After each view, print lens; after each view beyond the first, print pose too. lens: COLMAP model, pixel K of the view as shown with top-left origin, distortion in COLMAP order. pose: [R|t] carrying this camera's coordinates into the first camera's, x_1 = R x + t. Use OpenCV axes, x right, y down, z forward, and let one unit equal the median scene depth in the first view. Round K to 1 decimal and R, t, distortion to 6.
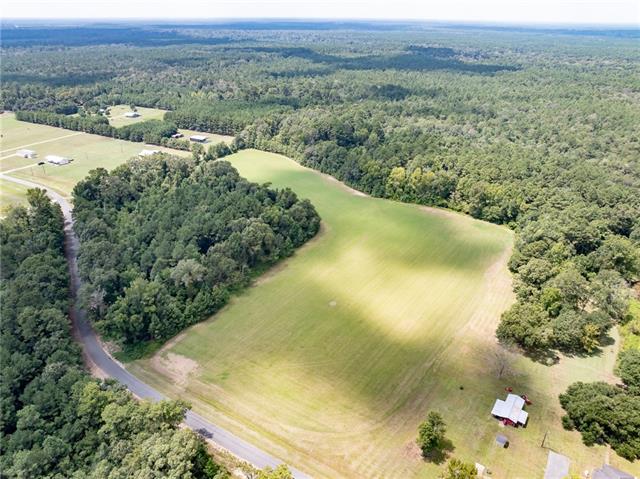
lens RADIAL K [[451.9, 0, 320.0], [0, 451.9, 239.5], [0, 0, 1]] dist [-0.037428, 0.003578]
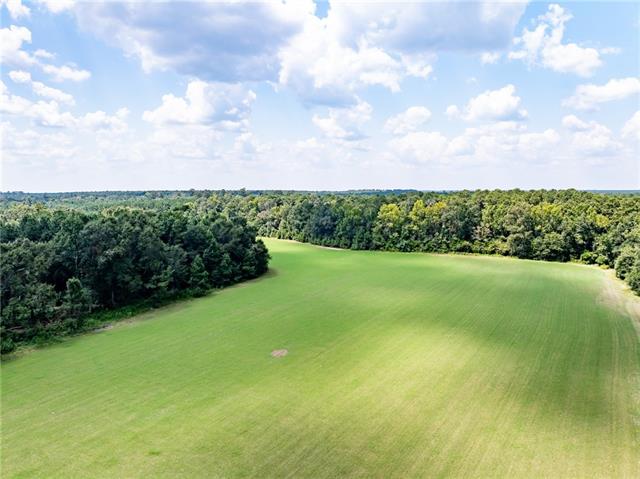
lens RADIAL K [[451.9, 0, 320.0], [0, 451.9, 239.5], [0, 0, 1]] dist [-0.037428, 0.003578]
pose [[0.997729, -0.020181, 0.064261, 0.037152], [0.041341, 0.936690, -0.347711, 0.170944], [-0.053175, 0.349578, 0.935397, 0.552885]]
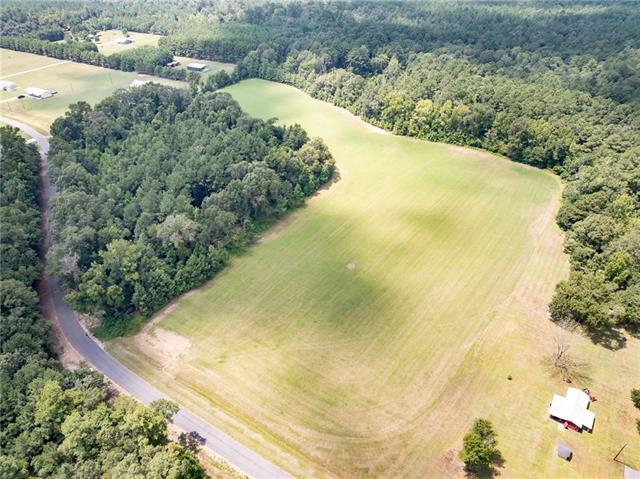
lens RADIAL K [[451.9, 0, 320.0], [0, 451.9, 239.5], [0, 0, 1]] dist [-0.037428, 0.003578]
pose [[0.999786, 0.004262, -0.020263, -0.011336], [-0.001329, 0.989777, 0.142615, -0.025467], [0.020663, -0.142557, 0.989571, 0.154182]]
